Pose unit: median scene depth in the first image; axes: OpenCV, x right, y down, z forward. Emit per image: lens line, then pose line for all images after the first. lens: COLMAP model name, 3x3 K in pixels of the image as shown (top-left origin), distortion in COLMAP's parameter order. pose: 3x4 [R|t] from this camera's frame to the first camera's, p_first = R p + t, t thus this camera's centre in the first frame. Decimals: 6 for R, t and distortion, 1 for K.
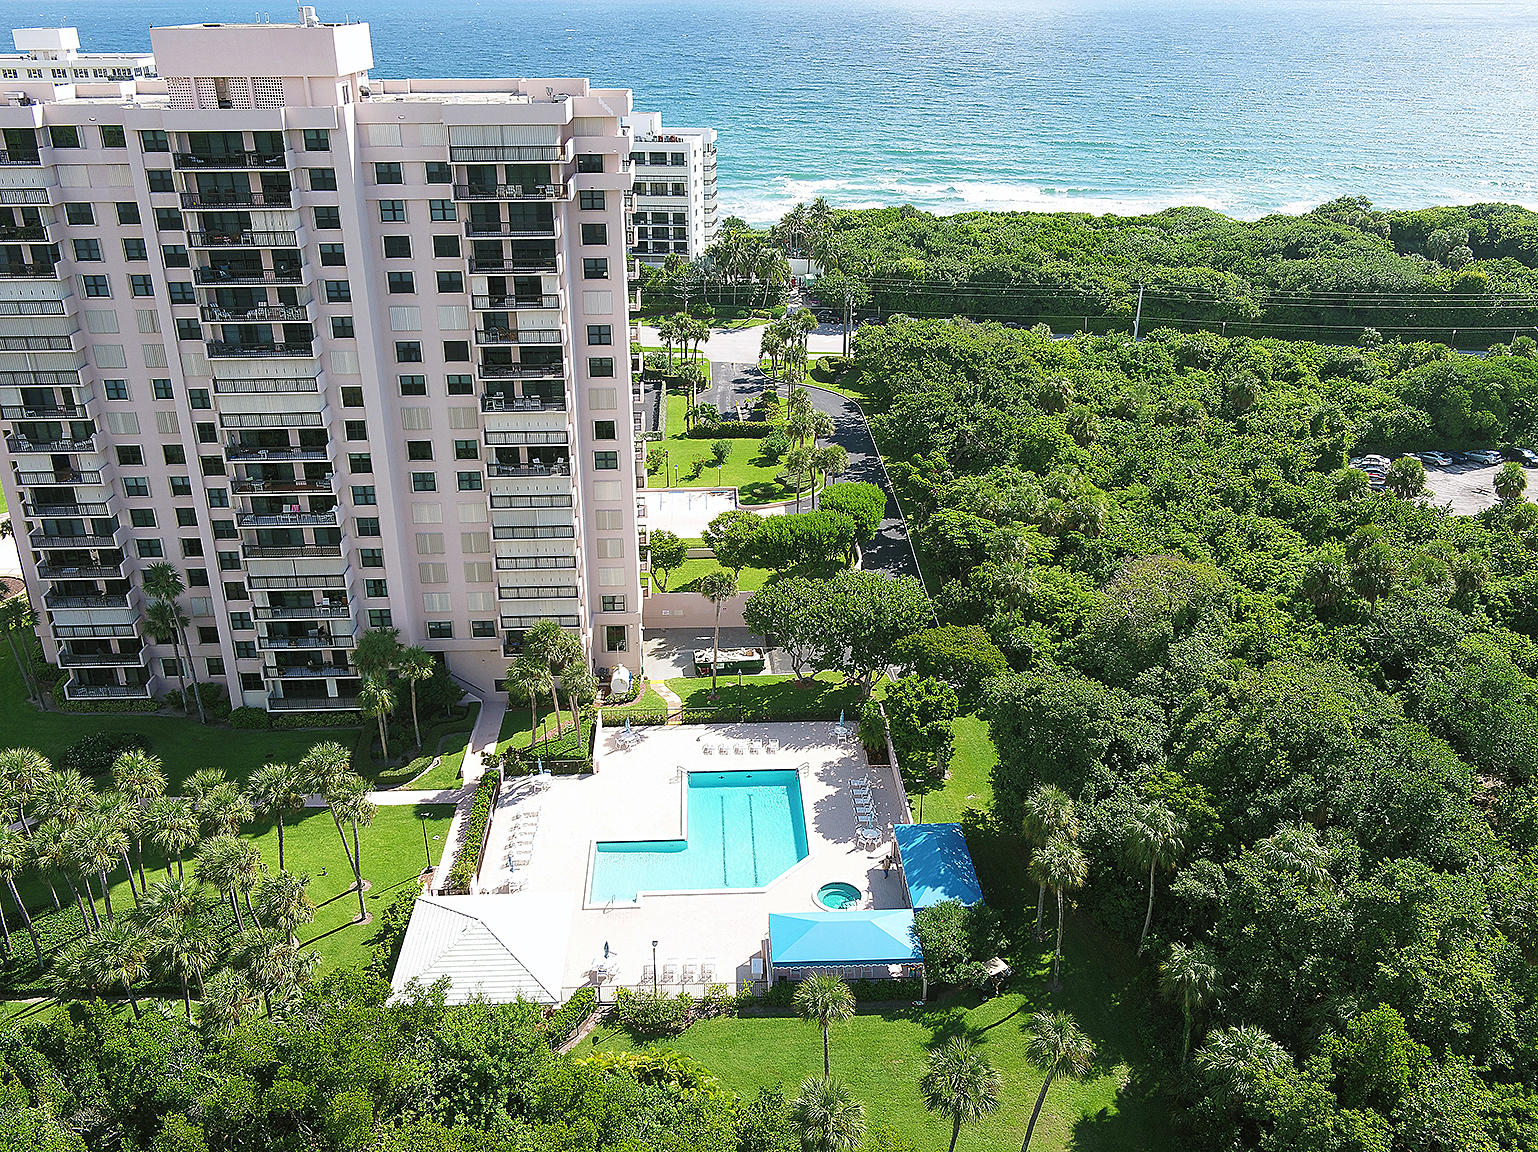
lens RADIAL K [[1314.3, 0, 762.1], [0, 1314.3, 586.2], [0, 0, 1]] dist [0.003407, 0.000702]
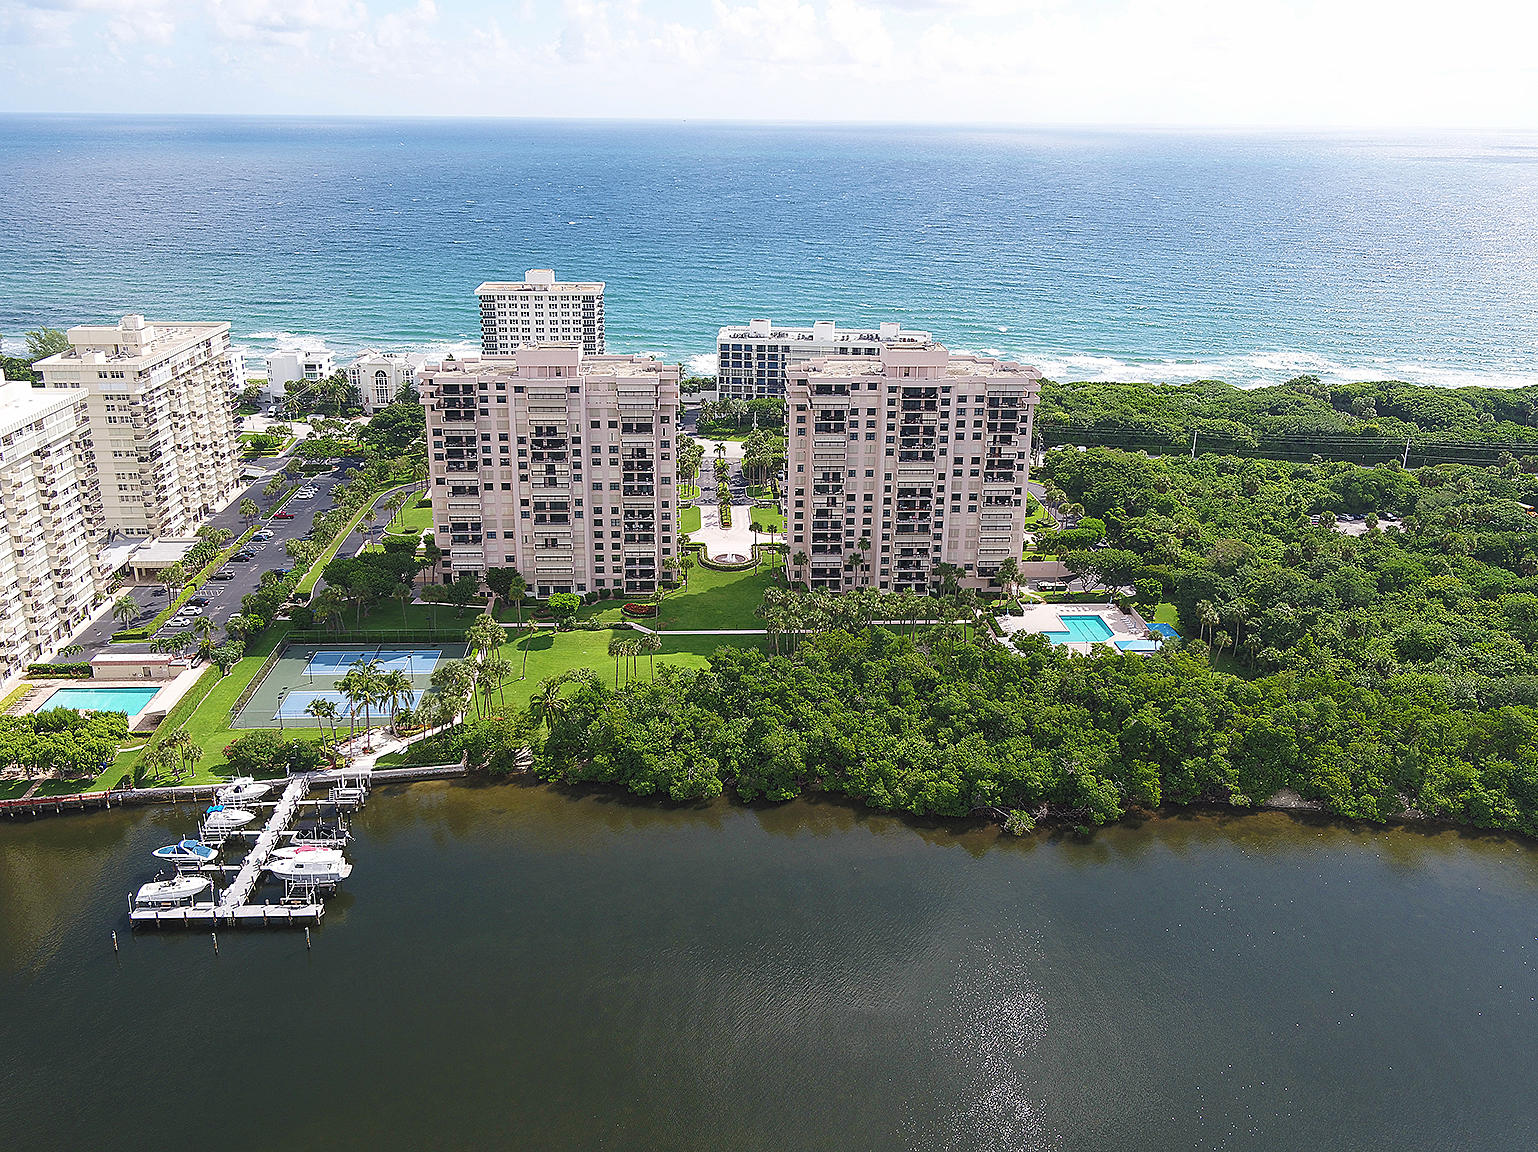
lens RADIAL K [[1314.3, 0, 765.7], [0, 1314.3, 584.0], [0, 0, 1]] dist [0.003407, 0.000702]
pose [[0.999875, 0.009075, 0.012928, -0.680666], [-0.007918, 0.996181, -0.086947, 0.310506], [-0.013668, 0.086834, 0.996129, -1.655484]]
